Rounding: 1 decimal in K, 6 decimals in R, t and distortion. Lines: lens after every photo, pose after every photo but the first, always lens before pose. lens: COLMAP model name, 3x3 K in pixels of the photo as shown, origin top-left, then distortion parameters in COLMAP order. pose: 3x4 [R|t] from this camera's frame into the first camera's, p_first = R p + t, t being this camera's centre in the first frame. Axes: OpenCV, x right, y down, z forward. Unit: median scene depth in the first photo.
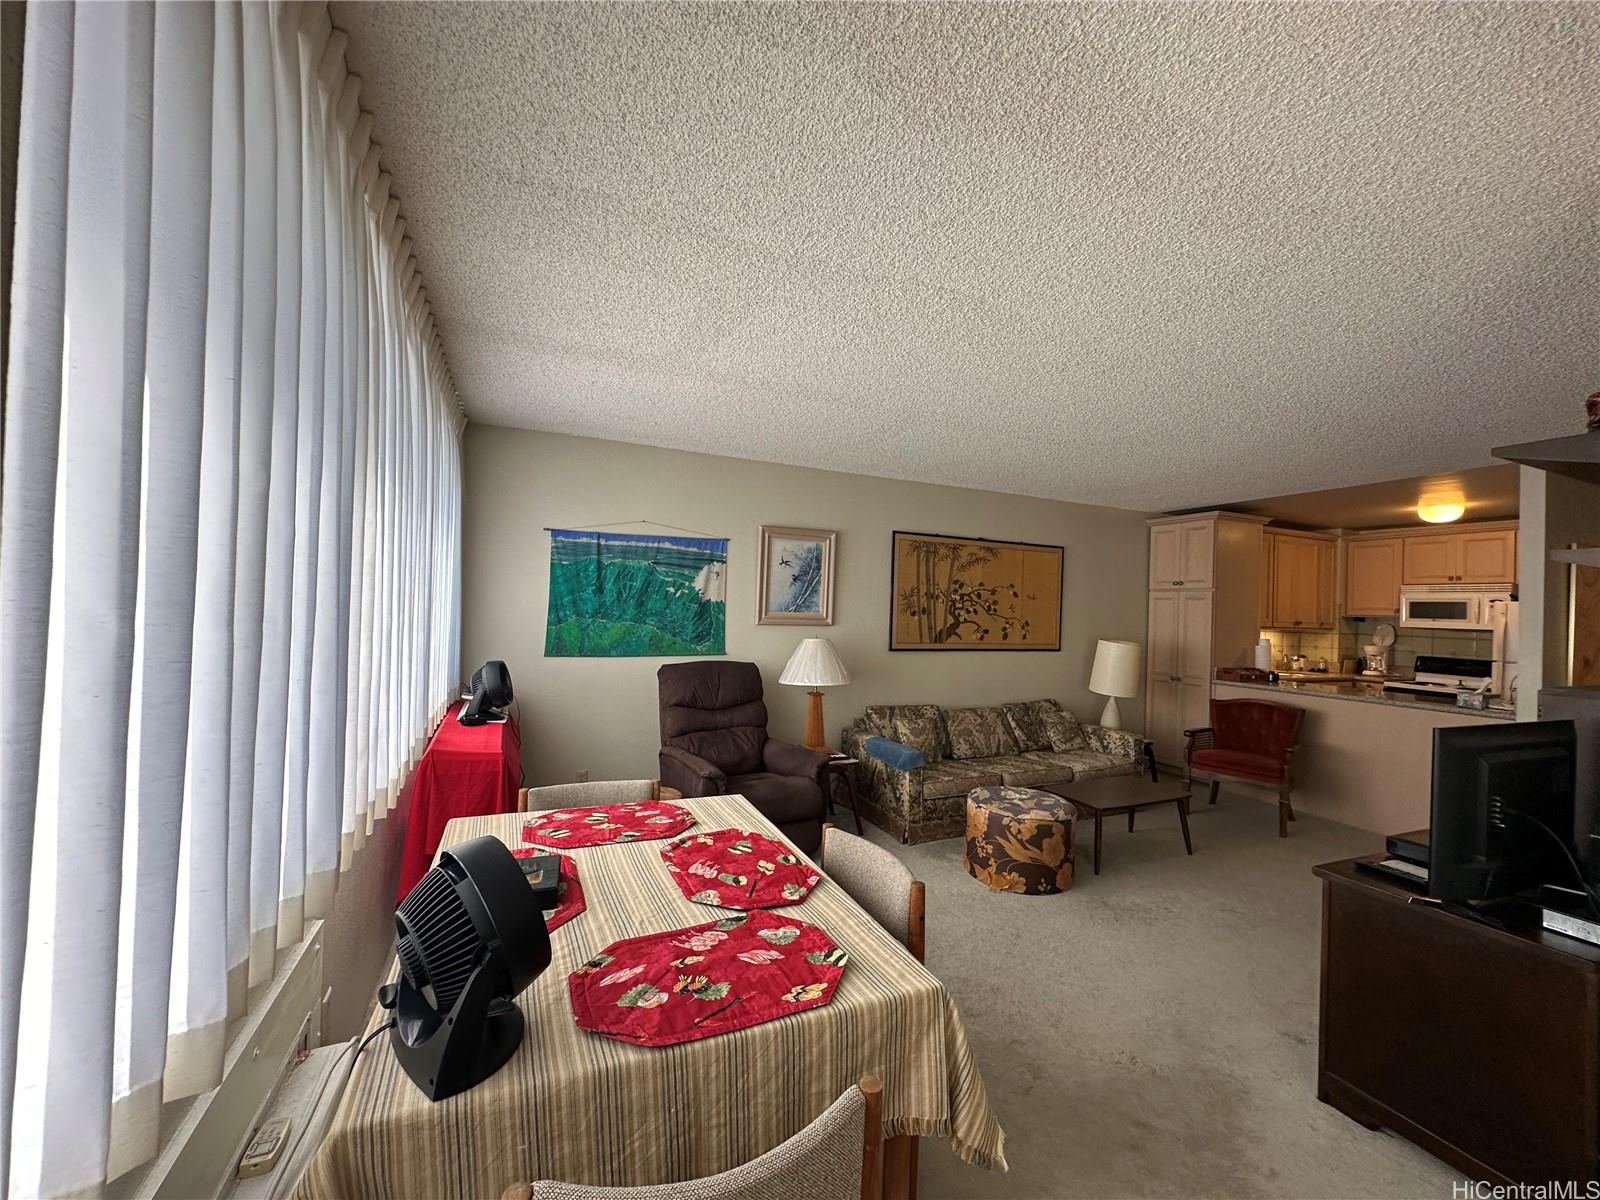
lens RADIAL K [[647.3, 0, 798.7], [0, 647.3, 602.5], [0, 0, 1]] dist [-0.003779, 0.001014]
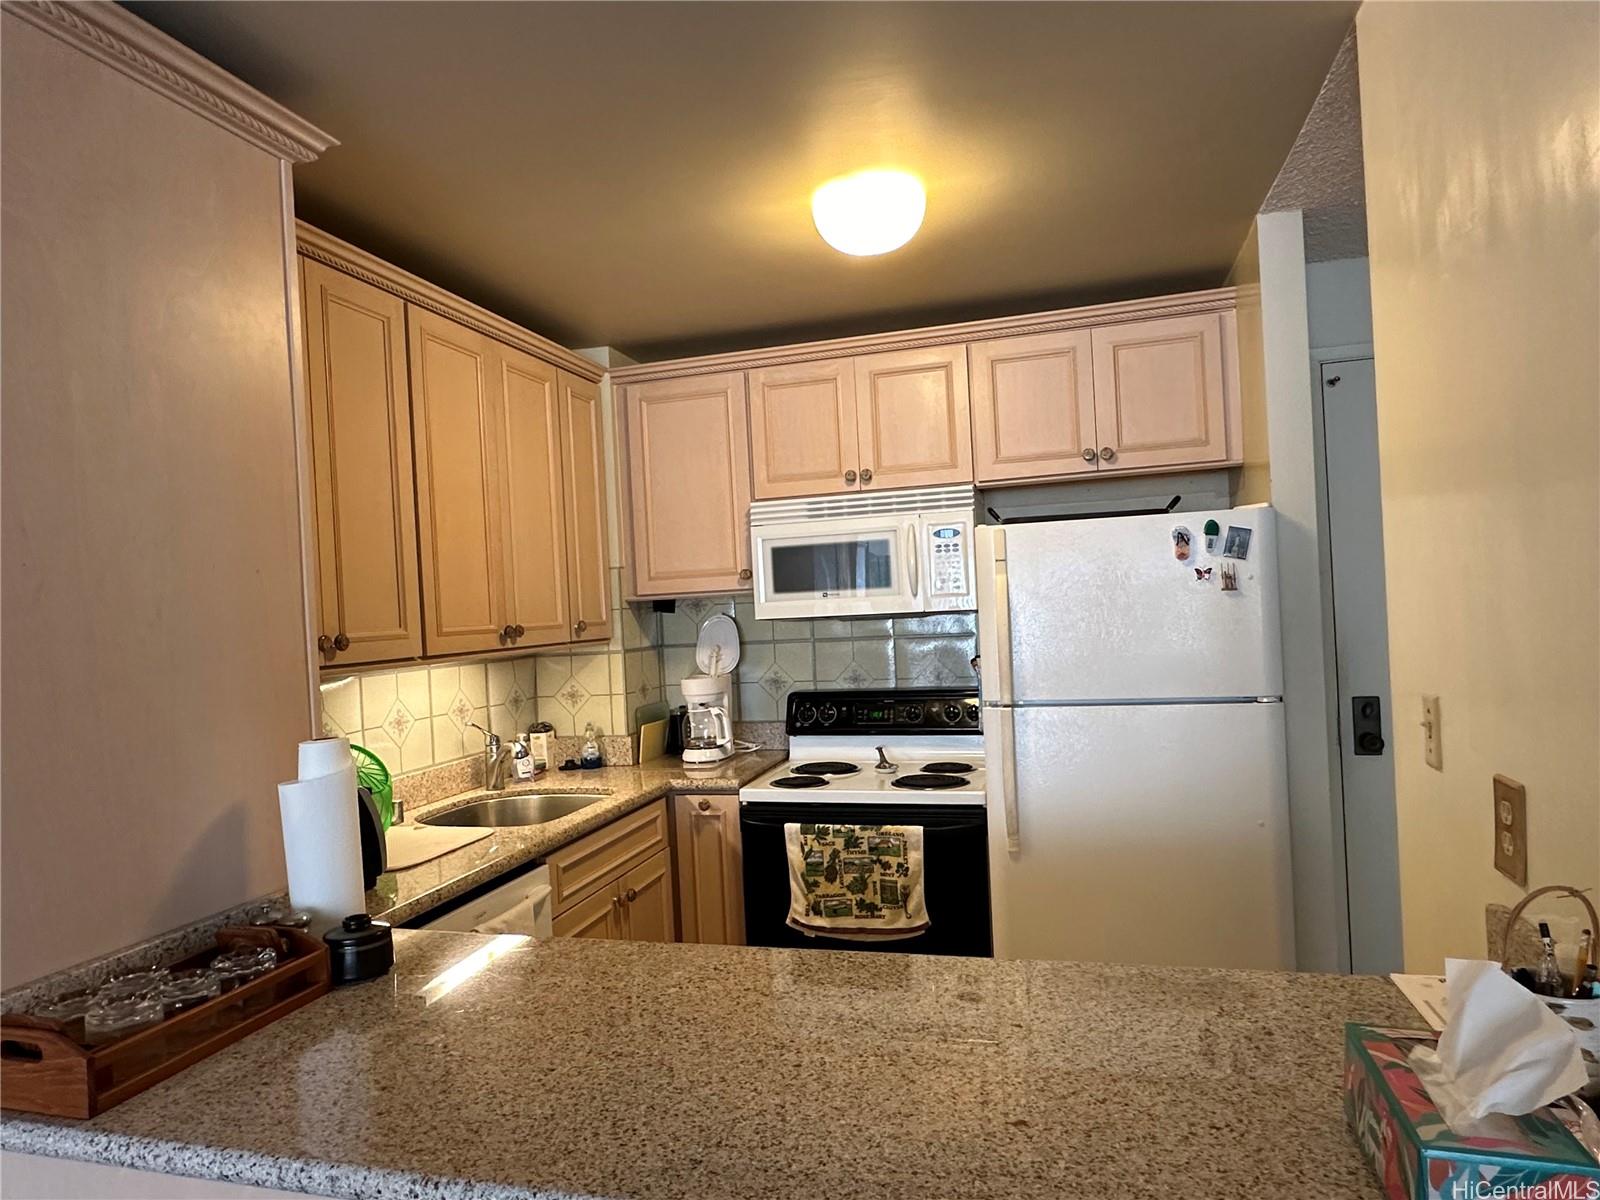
lens RADIAL K [[971.2, 0, 785.5], [0, 971.2, 606.9], [0, 0, 1]] dist [0.001592, 0.000222]
pose [[0.648718, -0.063849, 0.758346, 0.700787], [0.064397, 0.997506, 0.028897, 0.021396], [-0.758300, 0.030089, 0.651211, 0.833559]]
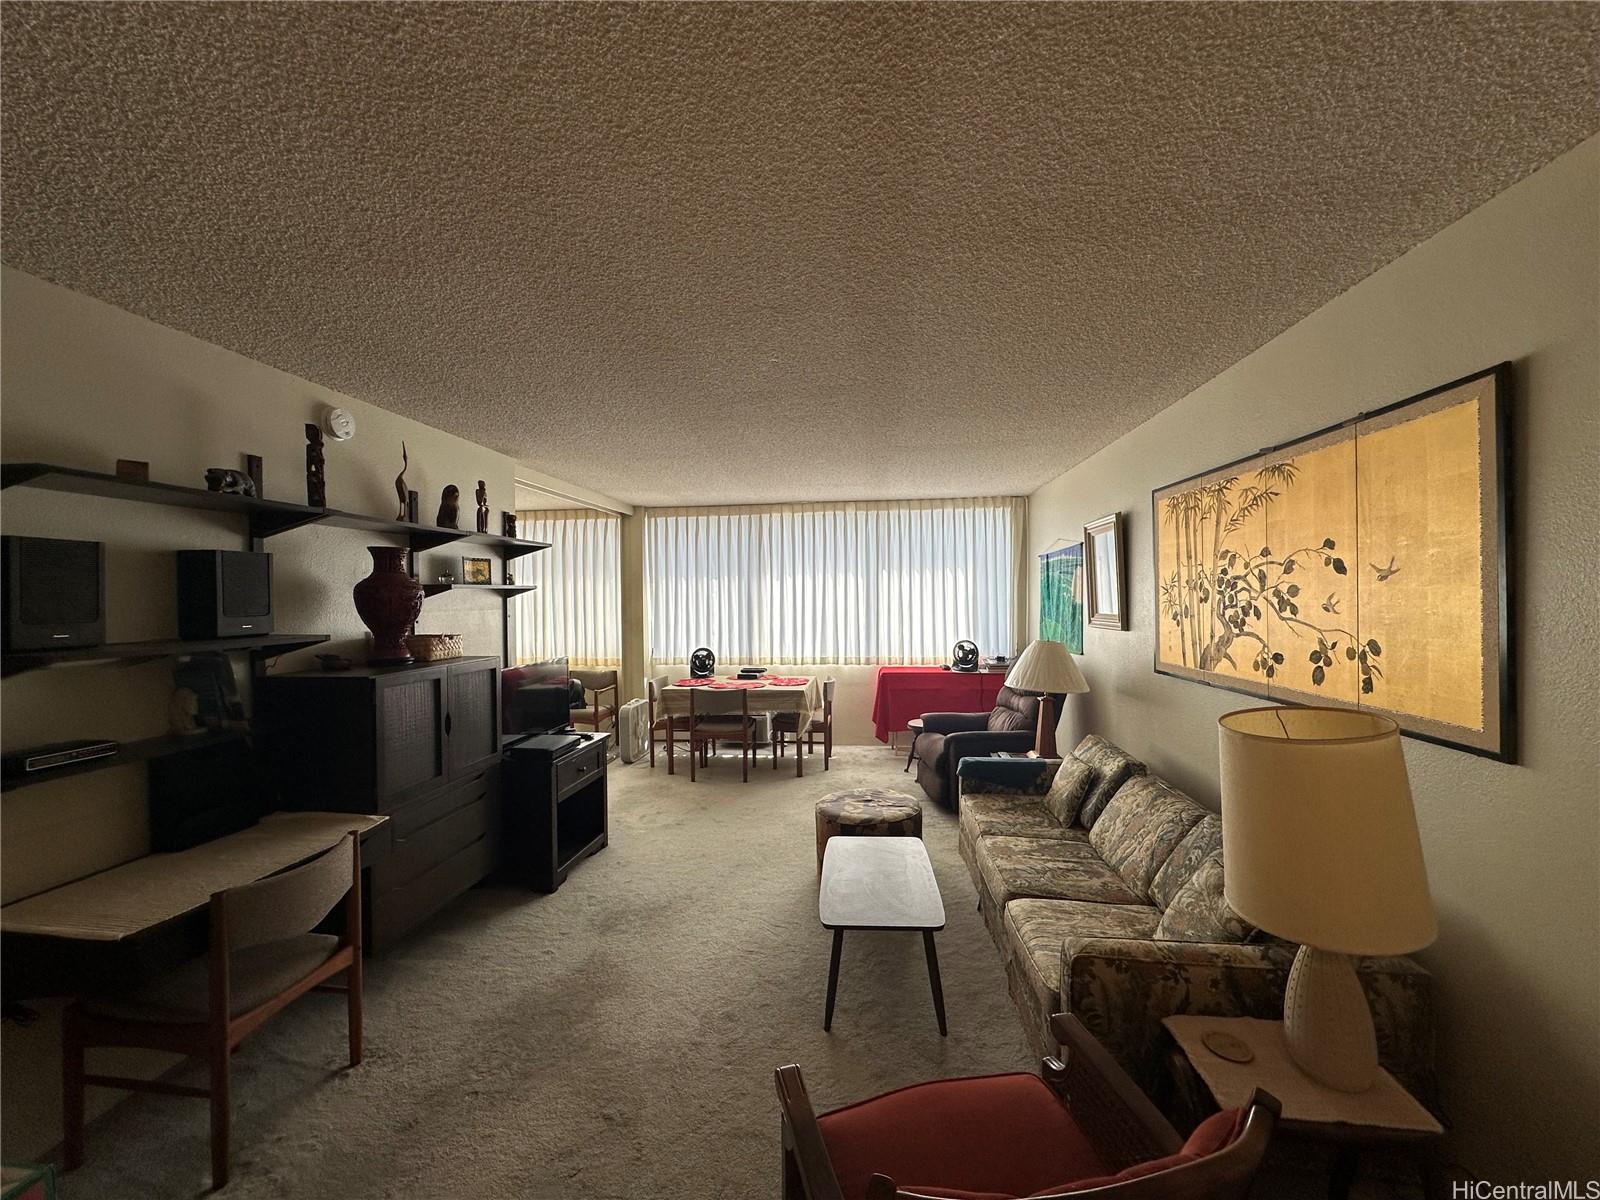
lens RADIAL K [[713.3, 0, 793.1], [0, 713.3, 597.4], [0, 0, 1]] dist [-0.002114, -0.000032]
pose [[-0.530317, -0.028988, -0.847304, 0.922347], [-0.007863, 0.999540, -0.029275, 0.021719], [0.847763, -0.008863, -0.530301, 1.036510]]
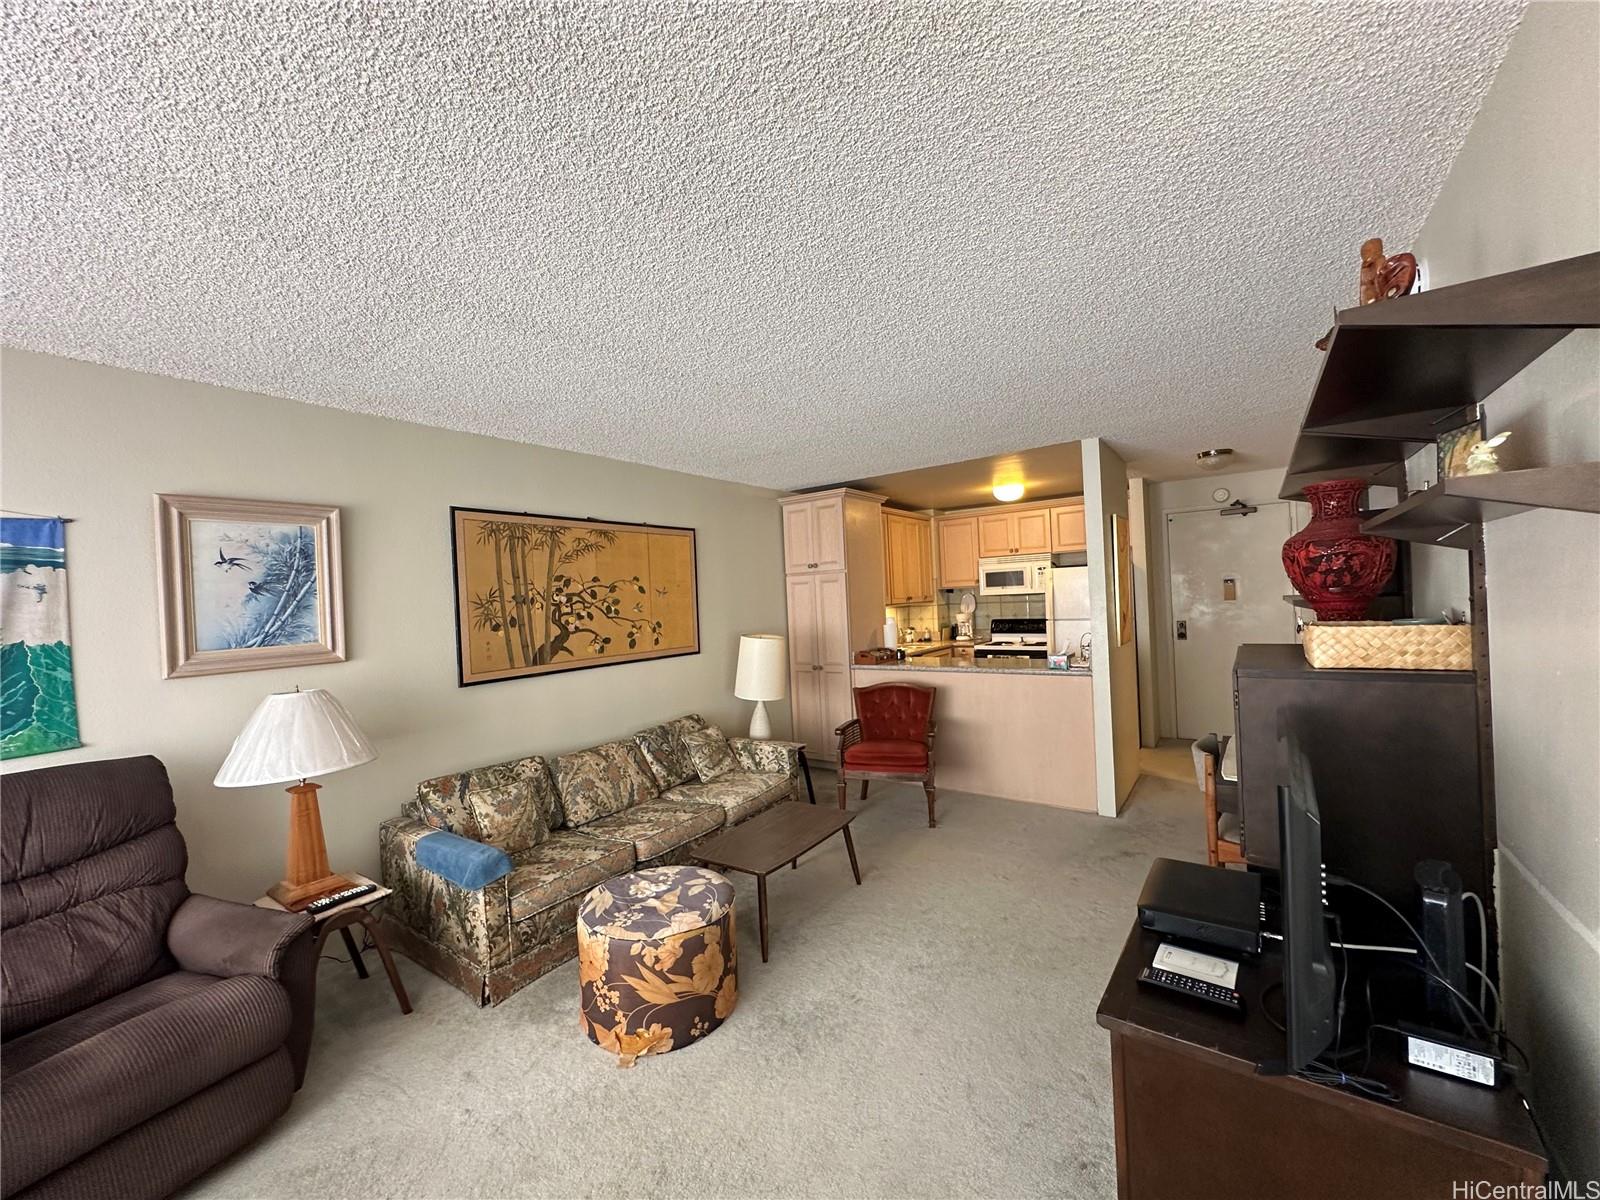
lens RADIAL K [[647.3, 0, 795.2], [0, 647.3, 603.7], [0, 0, 1]] dist [-0.003779, 0.001014]
pose [[0.860668, -0.075644, 0.503516, 0.105423], [0.069095, 0.997107, 0.031692, -0.007915], [-0.504457, 0.007515, 0.863404, 0.241360]]
